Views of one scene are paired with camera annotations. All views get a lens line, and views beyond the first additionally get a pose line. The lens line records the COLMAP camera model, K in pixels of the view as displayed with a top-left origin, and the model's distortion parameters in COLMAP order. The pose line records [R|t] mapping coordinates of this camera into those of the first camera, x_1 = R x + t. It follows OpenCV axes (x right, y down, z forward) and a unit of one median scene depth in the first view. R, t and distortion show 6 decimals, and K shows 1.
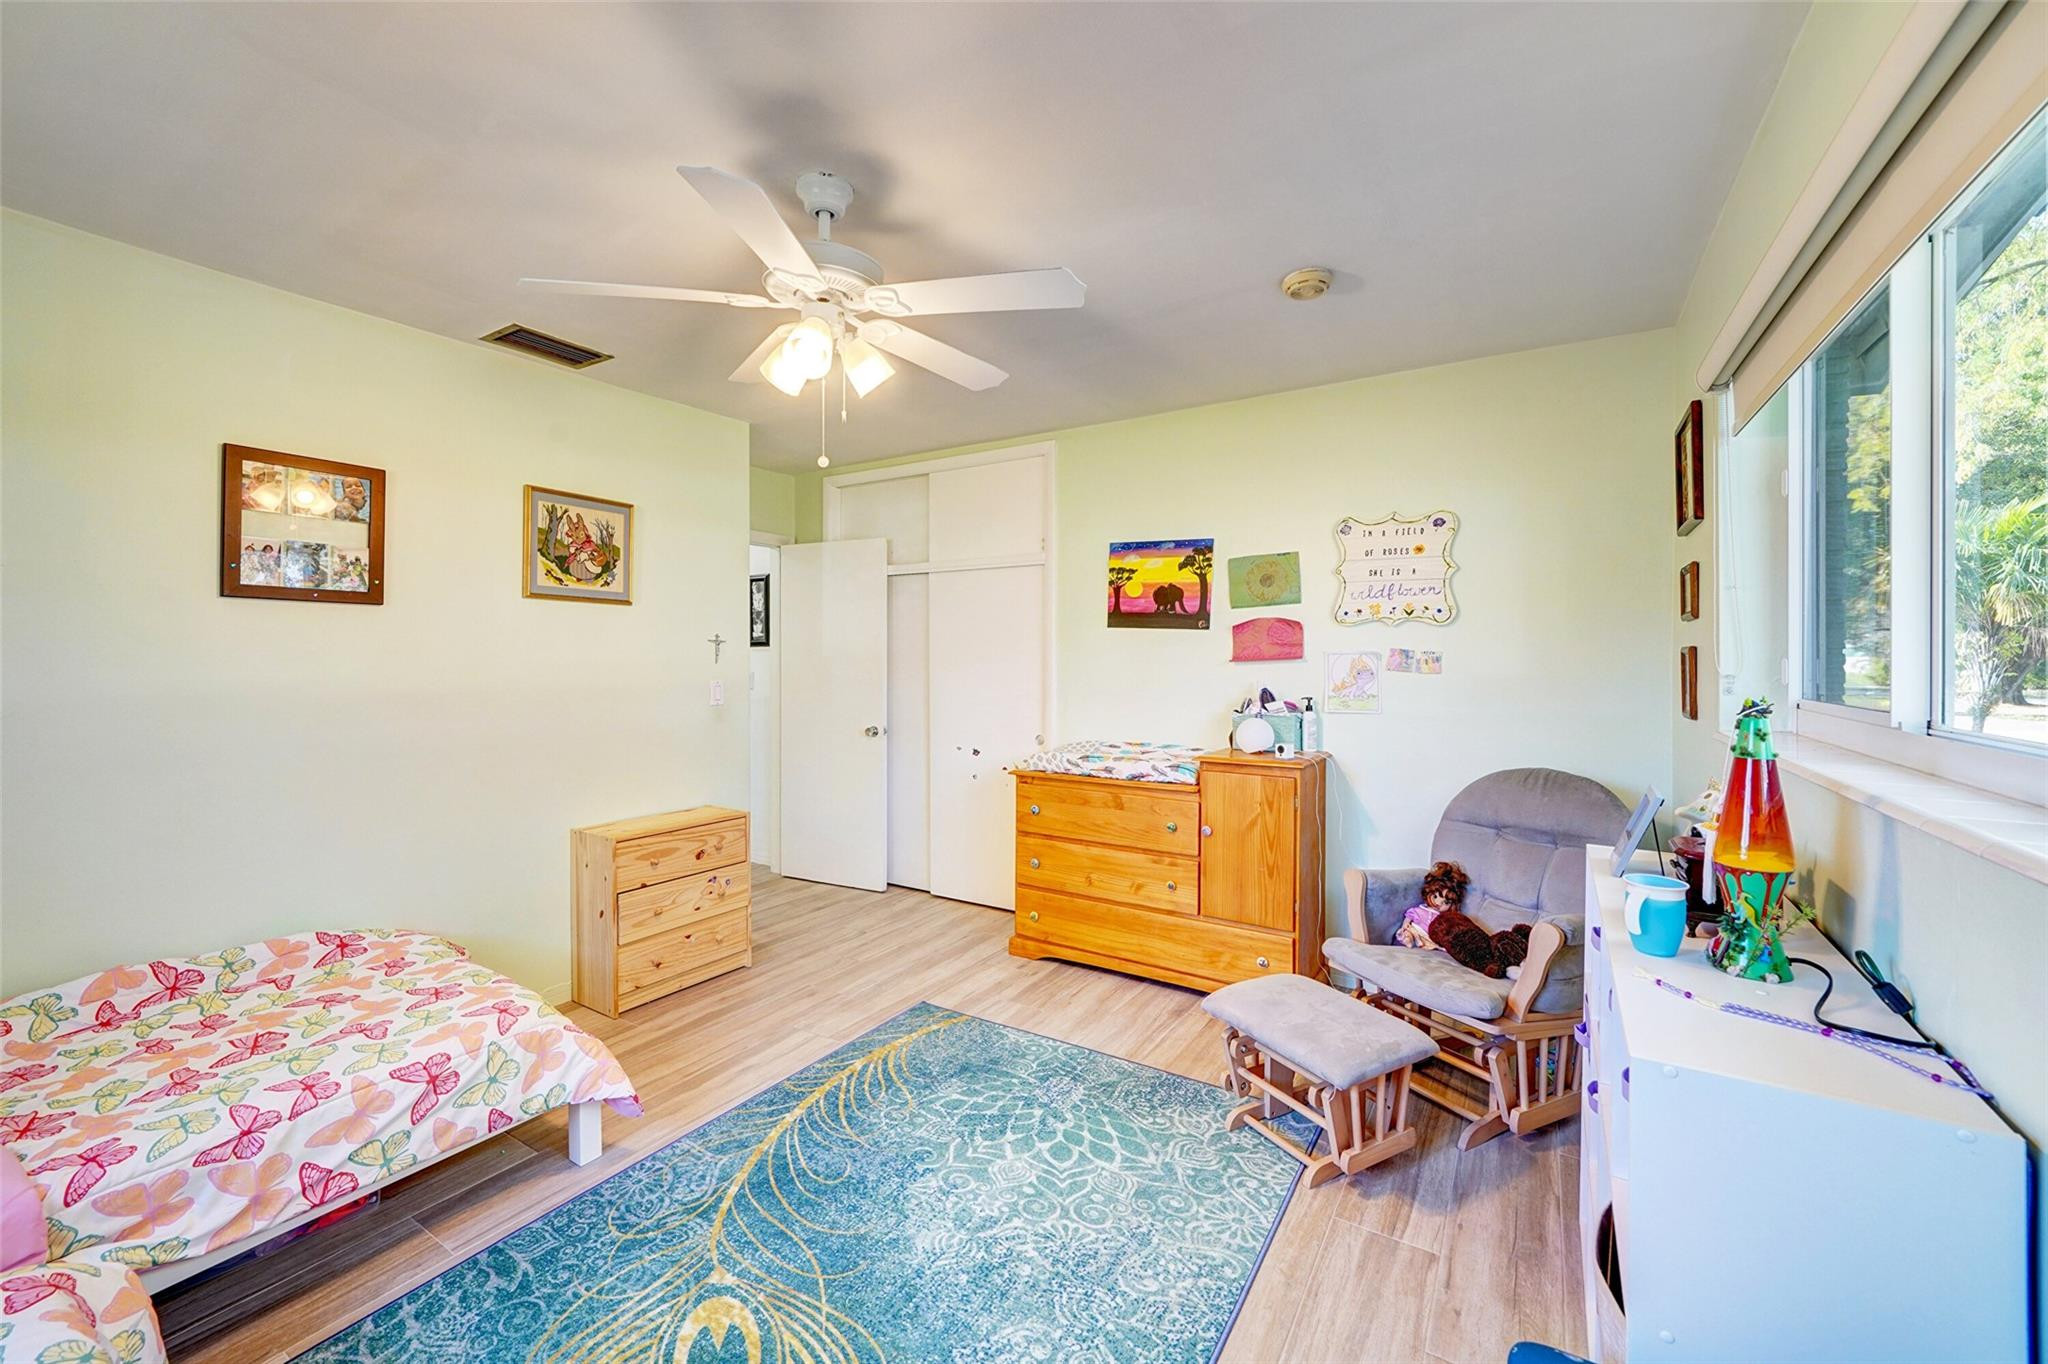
lens RADIAL K [[809.0, 0, 1026.6], [0, 809.0, 663.9], [0, 0, 1]] dist [-0.011165, 0.000070]
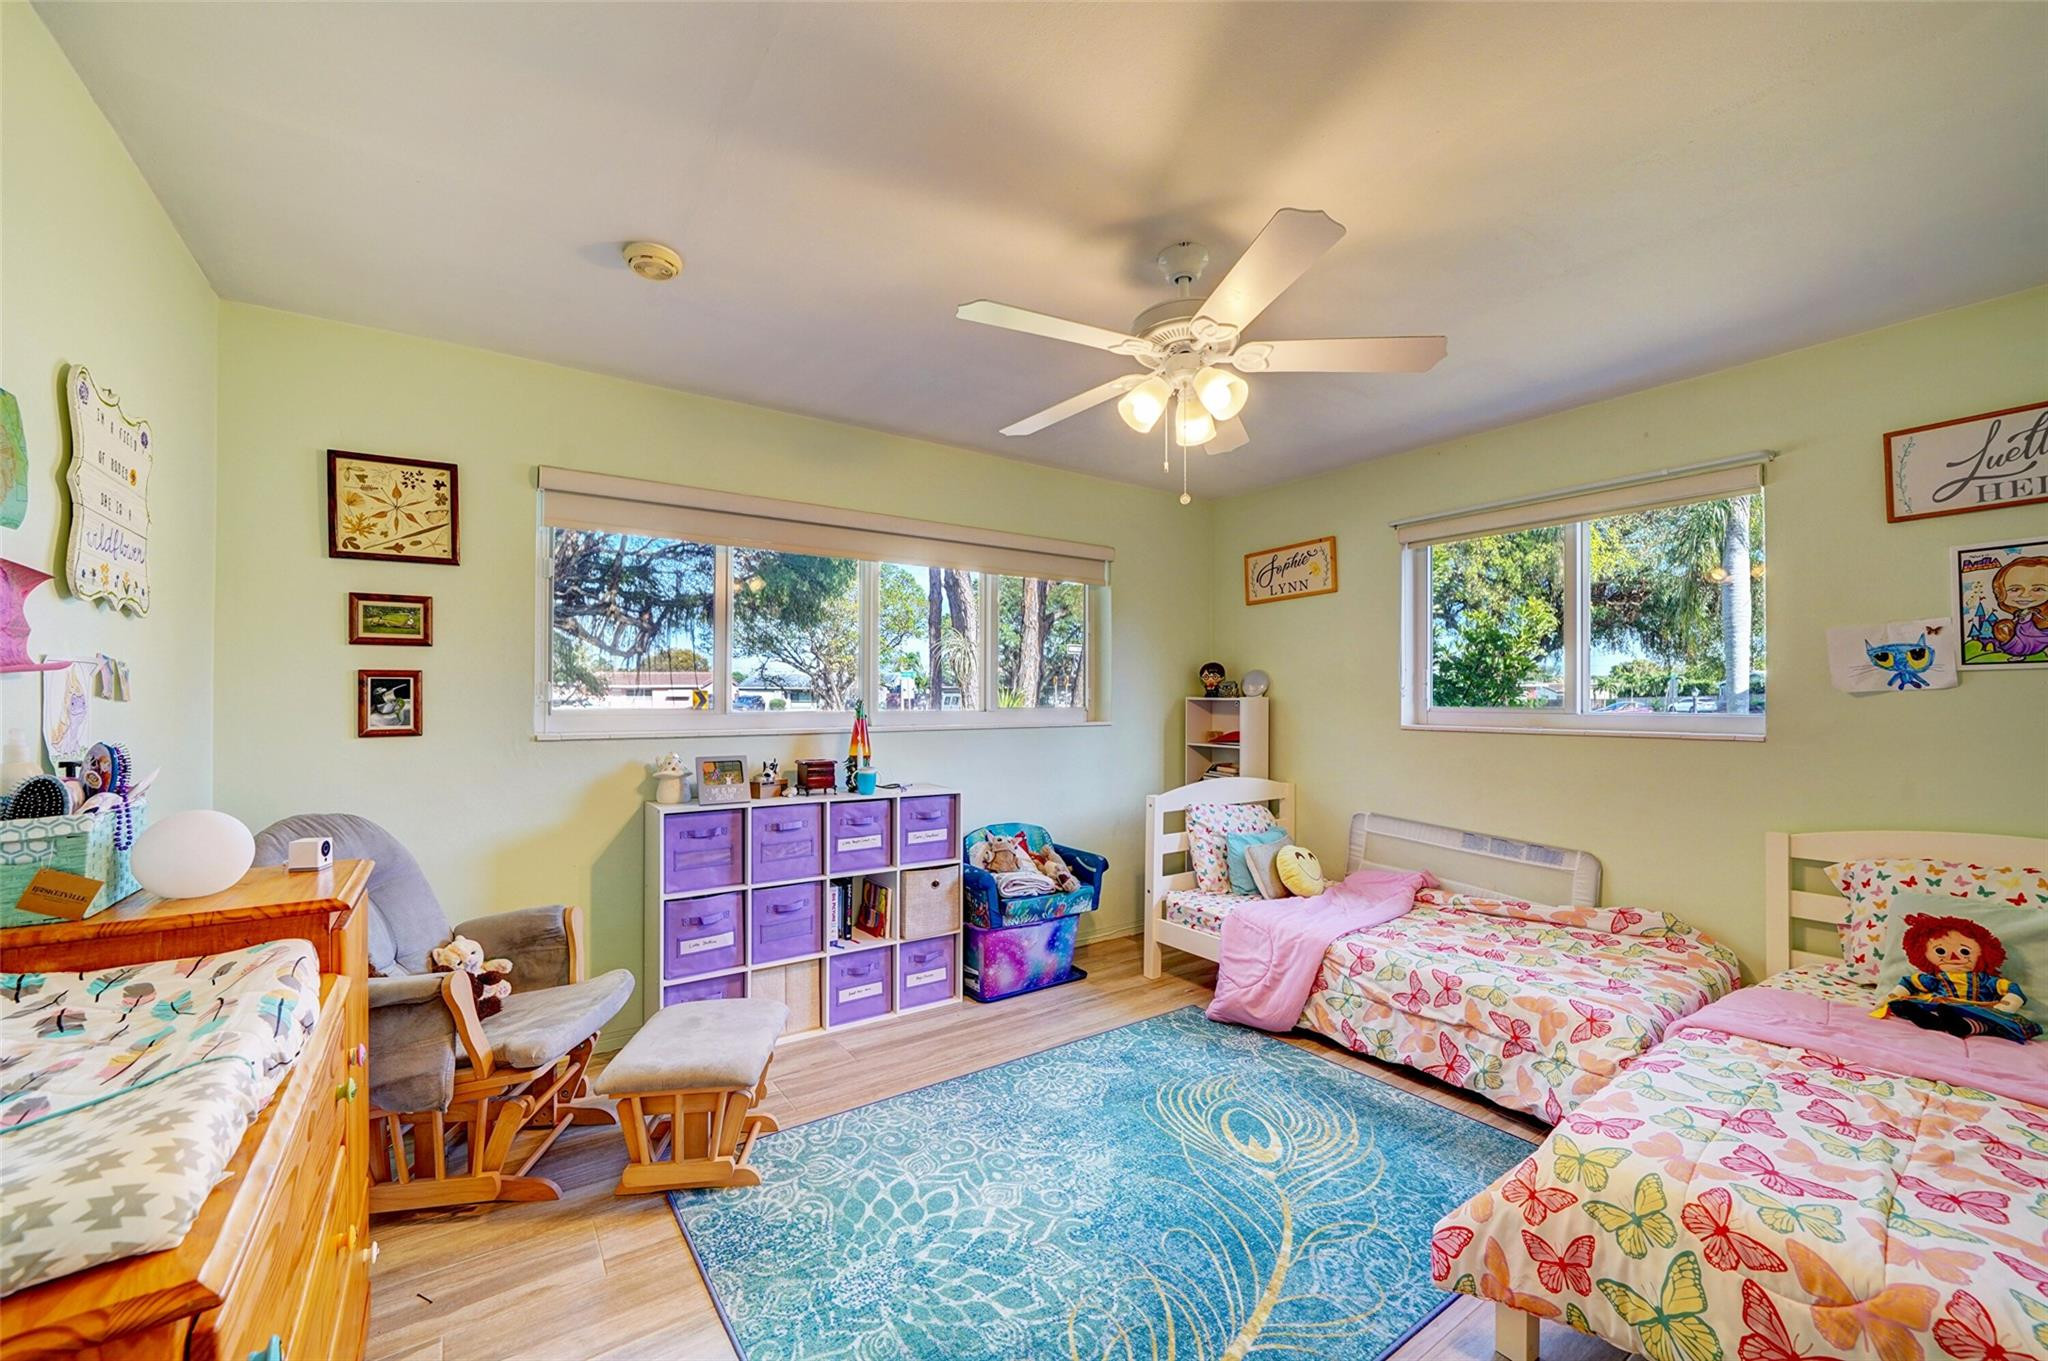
lens RADIAL K [[809.0, 0, 1026.6], [0, 809.0, 662.4], [0, 0, 1]] dist [-0.011165, 0.000070]
pose [[-0.922075, 0.014292, 0.386748, -0.432721], [0.000806, 0.999387, -0.035008, 0.010221], [-0.387011, -0.031968, -0.921521, 1.887560]]
